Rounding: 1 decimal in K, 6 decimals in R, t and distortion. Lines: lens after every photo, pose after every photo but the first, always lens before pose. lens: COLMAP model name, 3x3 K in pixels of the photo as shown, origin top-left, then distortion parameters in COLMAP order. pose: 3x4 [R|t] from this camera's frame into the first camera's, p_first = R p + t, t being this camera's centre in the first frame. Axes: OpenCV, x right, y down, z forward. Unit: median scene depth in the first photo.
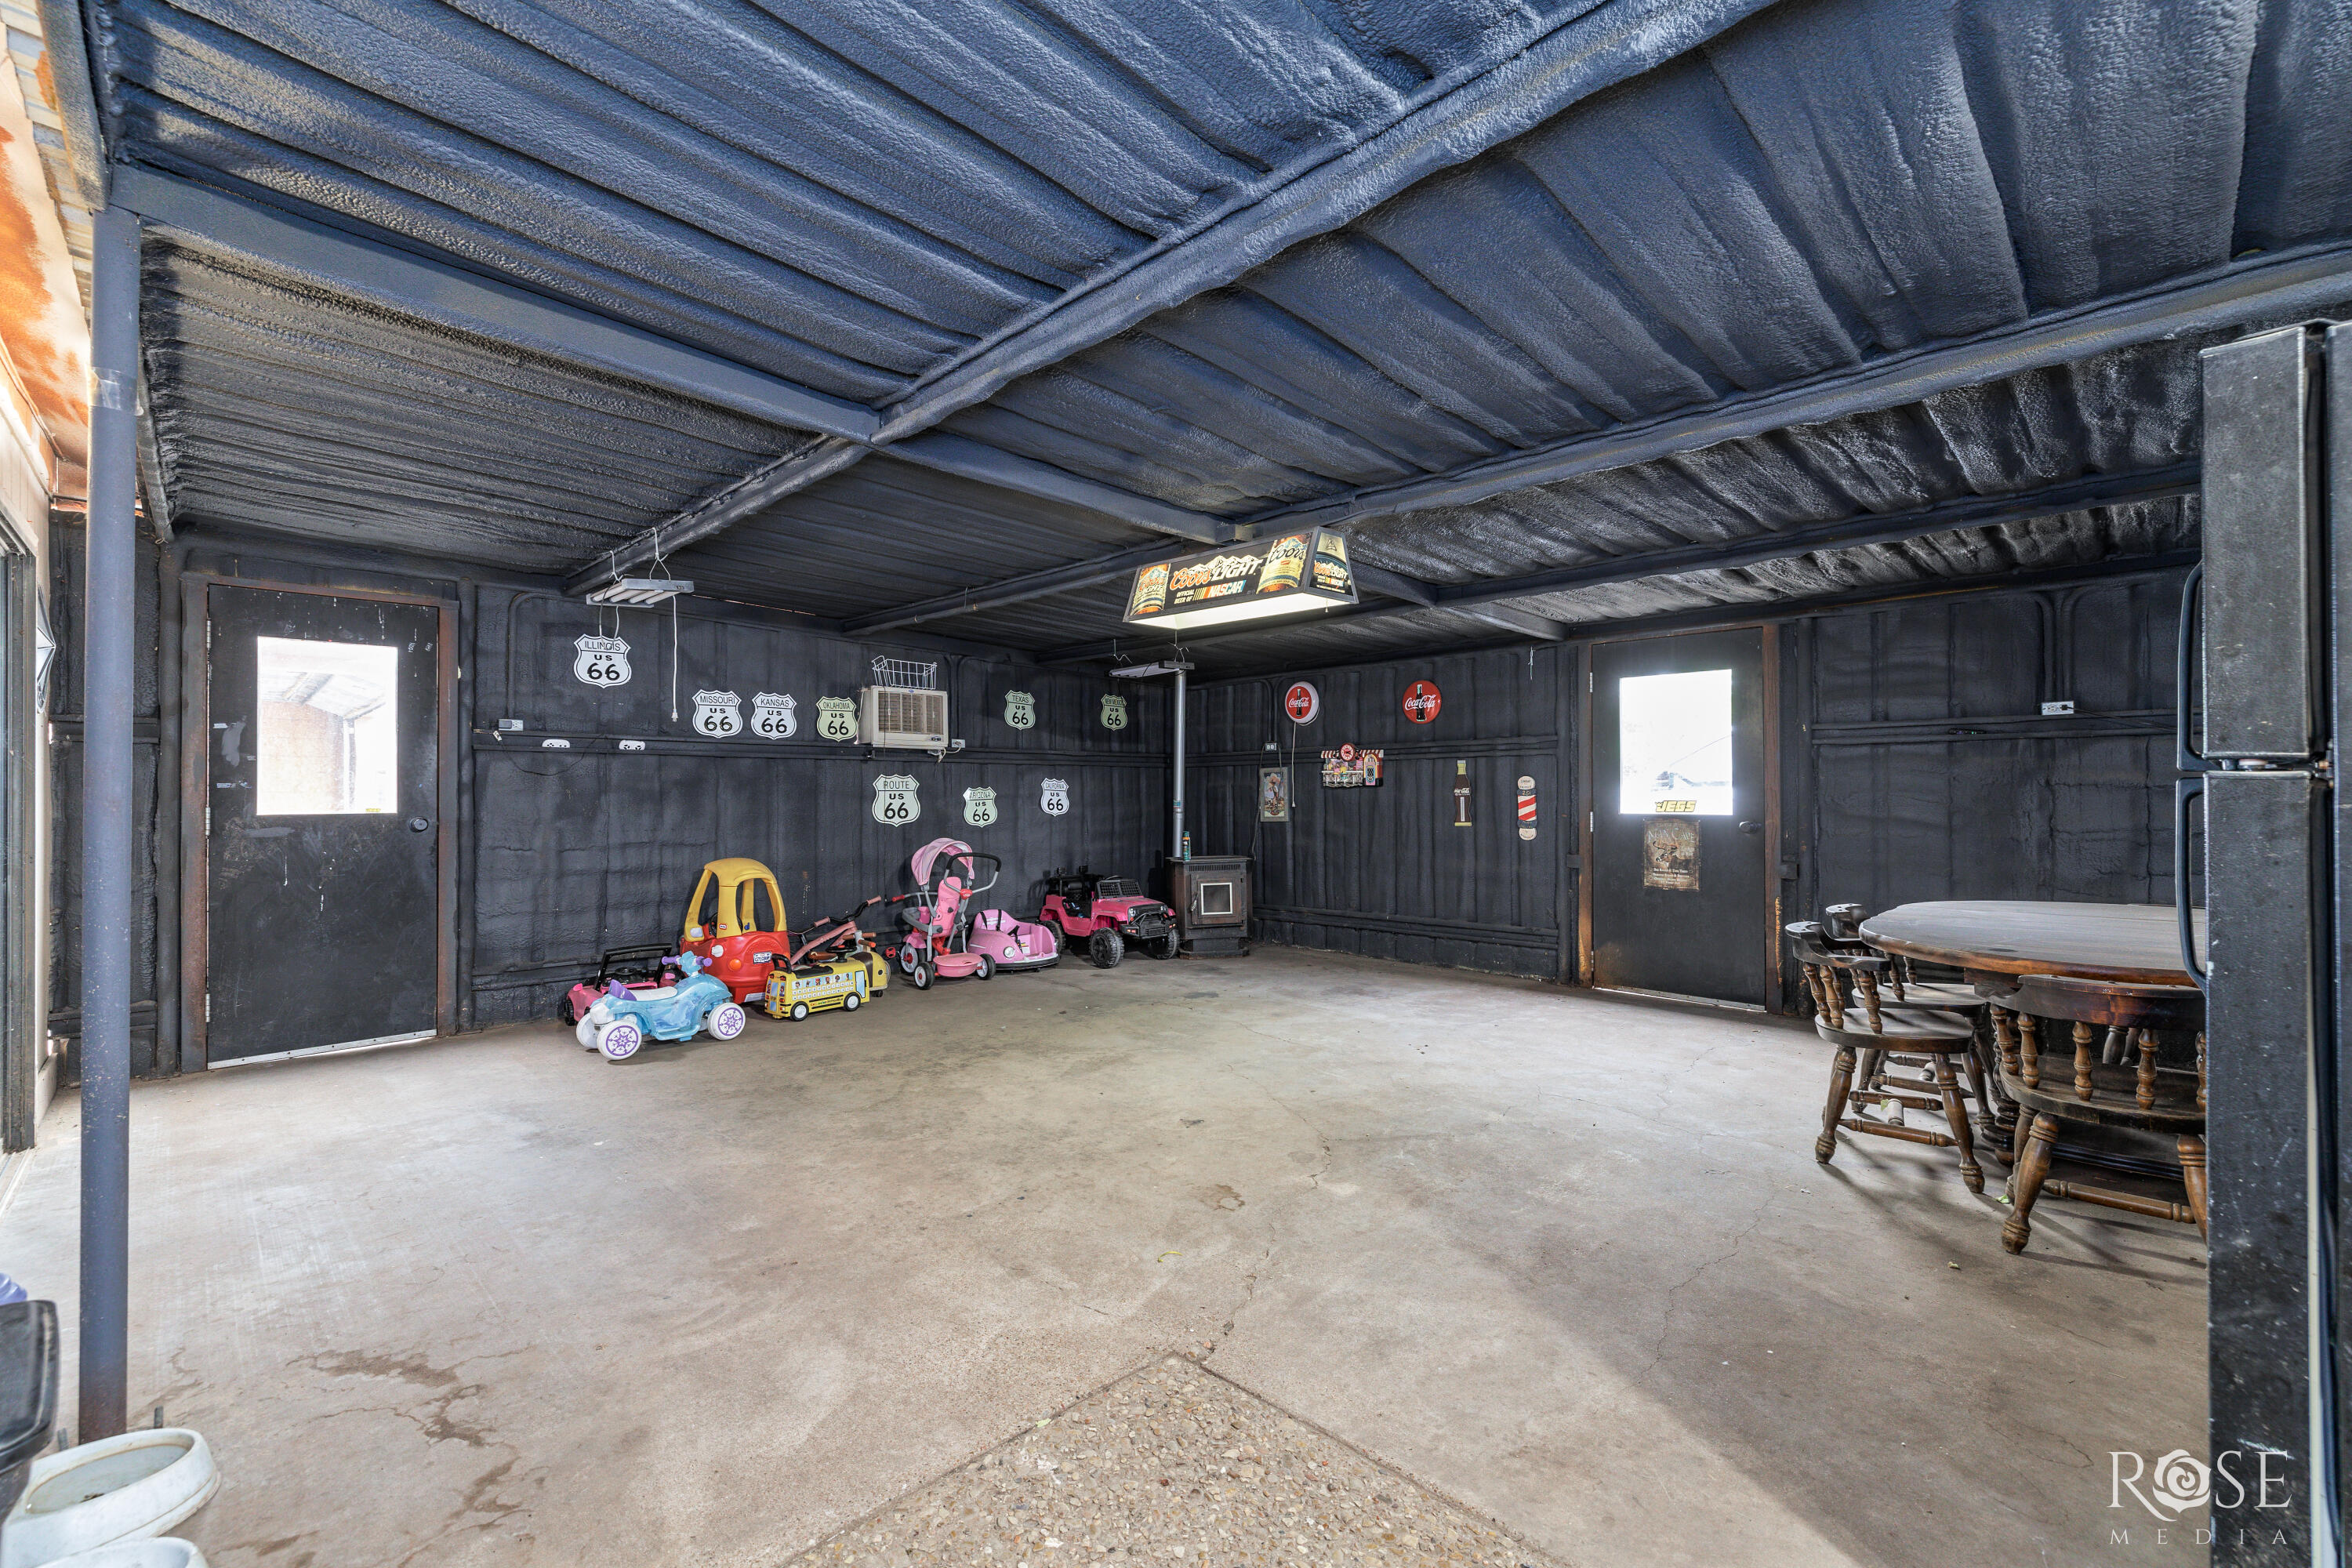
lens RADIAL K [[984.0, 0, 1168.1], [0, 984.0, 793.0], [0, 0, 1]] dist [-0.000920, -0.000067]
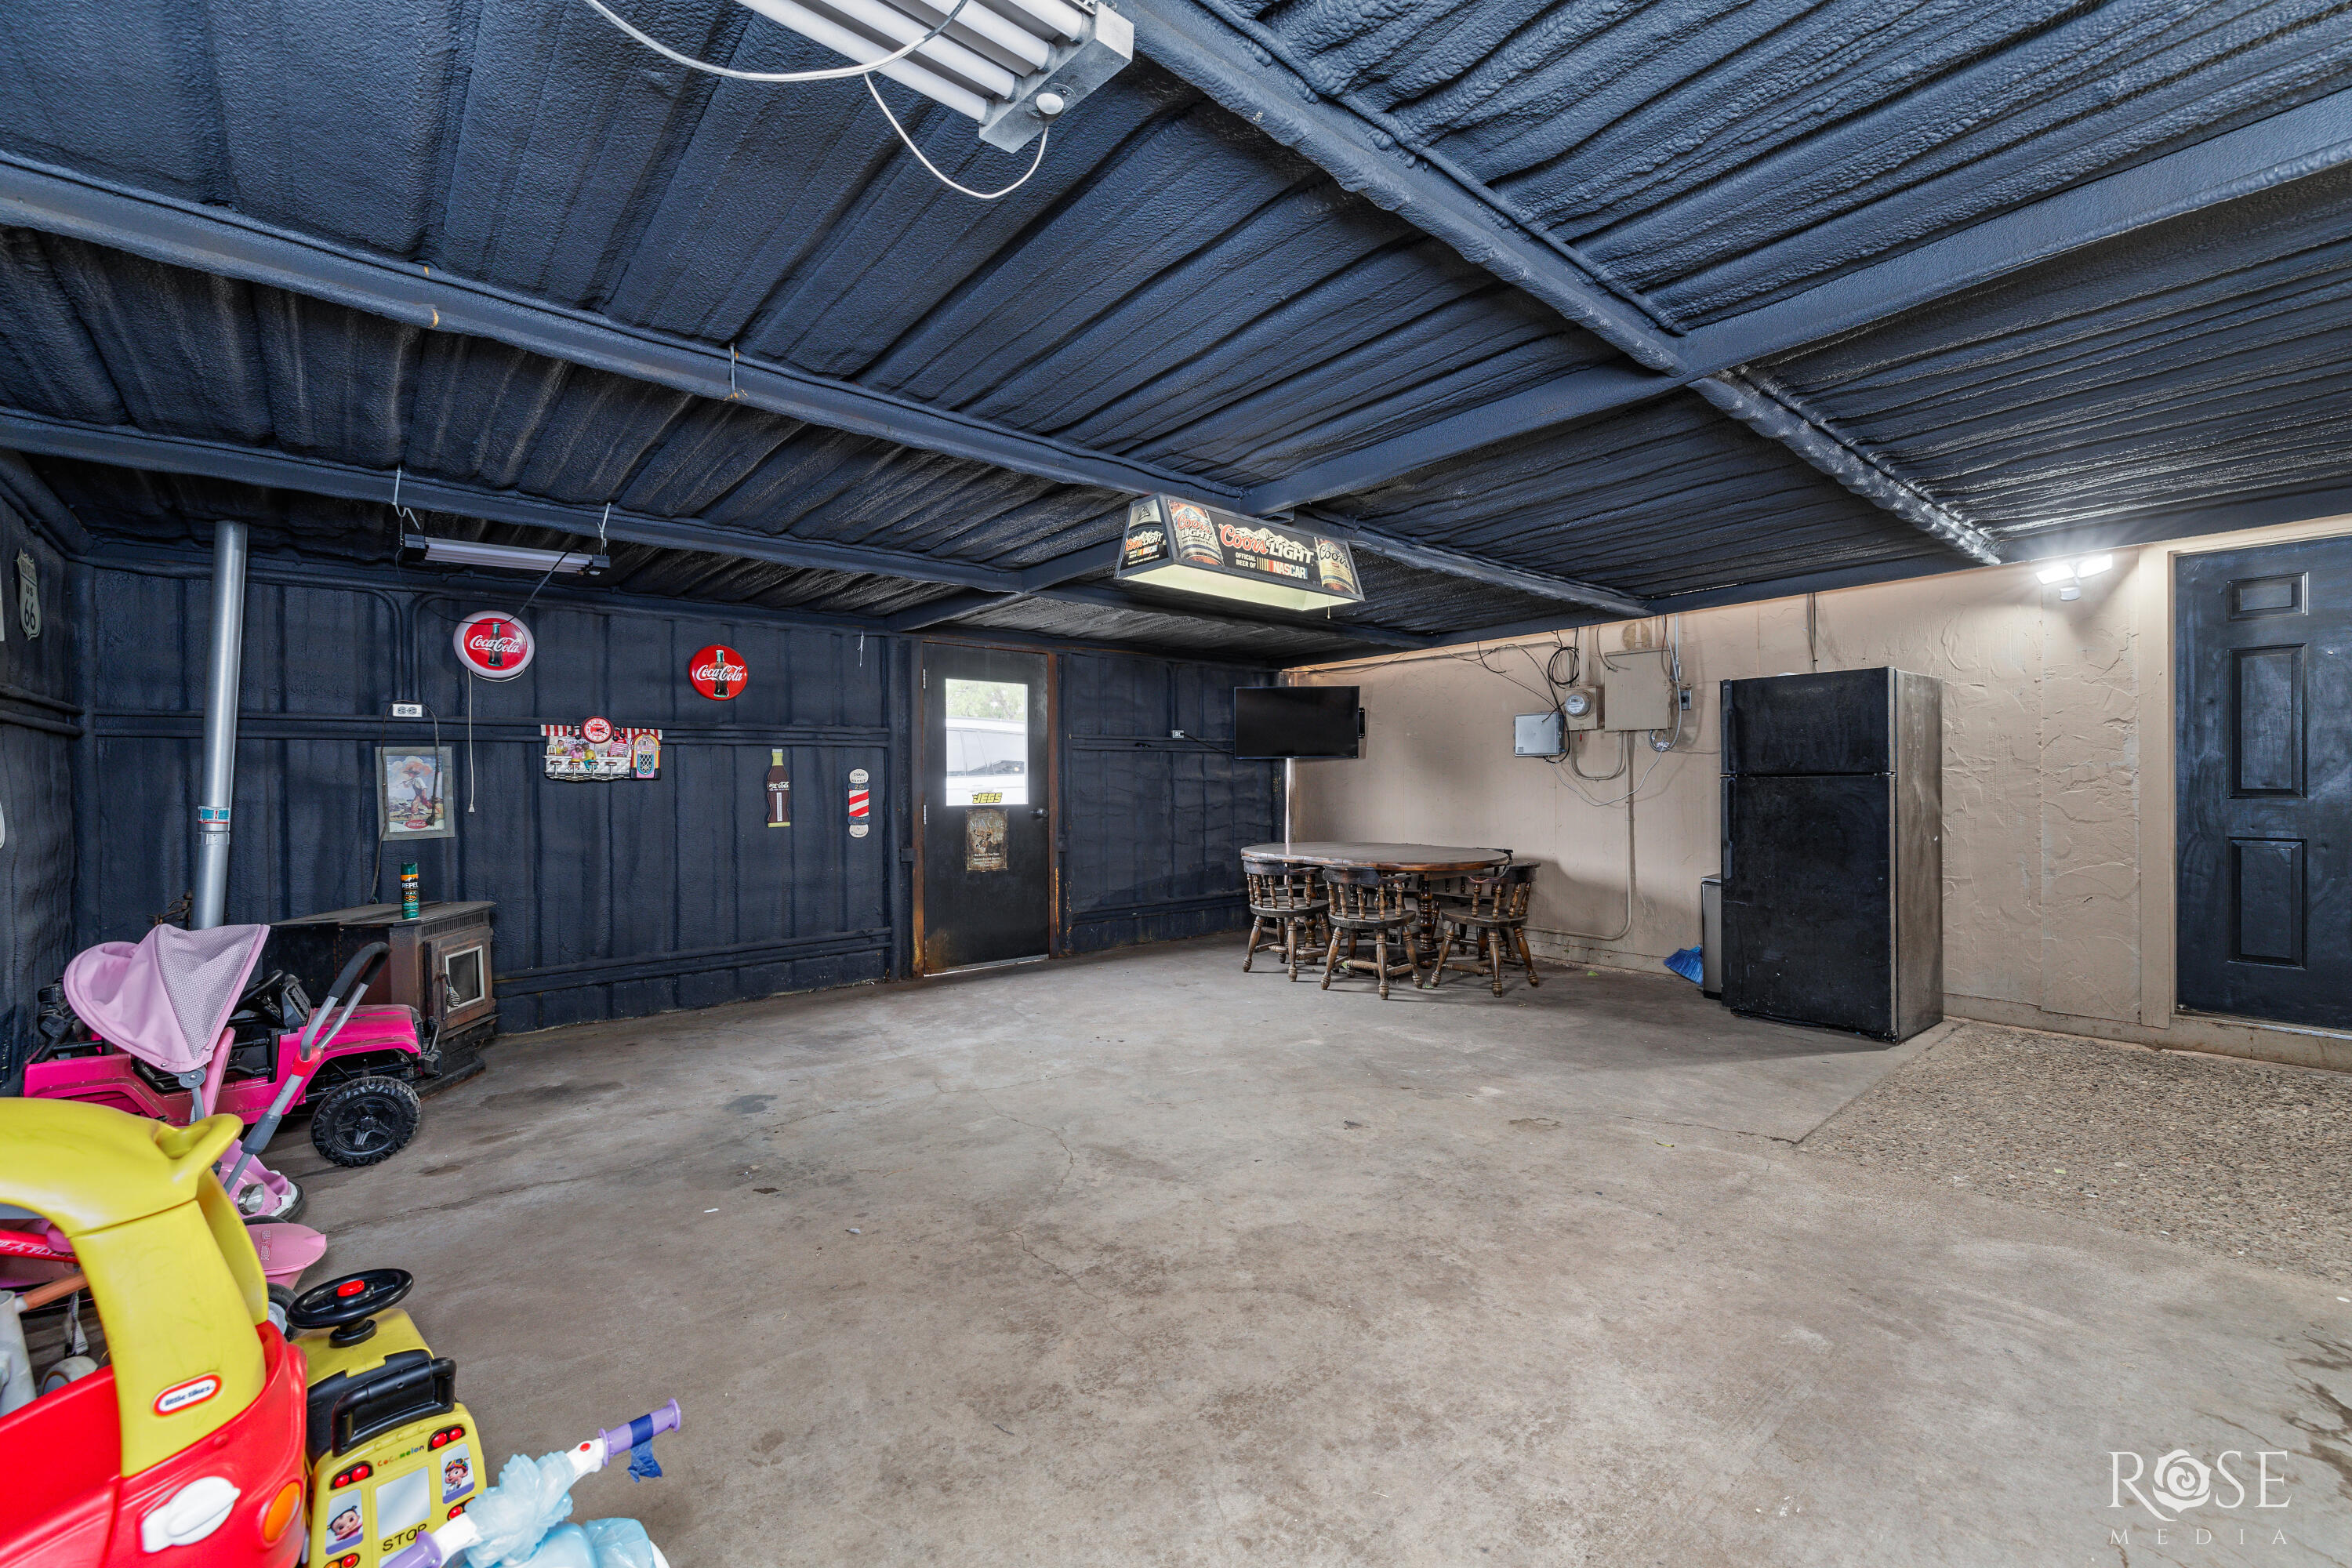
lens RADIAL K [[984.0, 0, 1170.1], [0, 984.0, 783.9], [0, 0, 1]] dist [-0.000920, -0.000067]
pose [[0.077997, 0.000554, 0.996953, -0.851327], [0.007054, 0.999975, -0.001108, 0.000288], [-0.996929, 0.007119, 0.077992, 0.986415]]
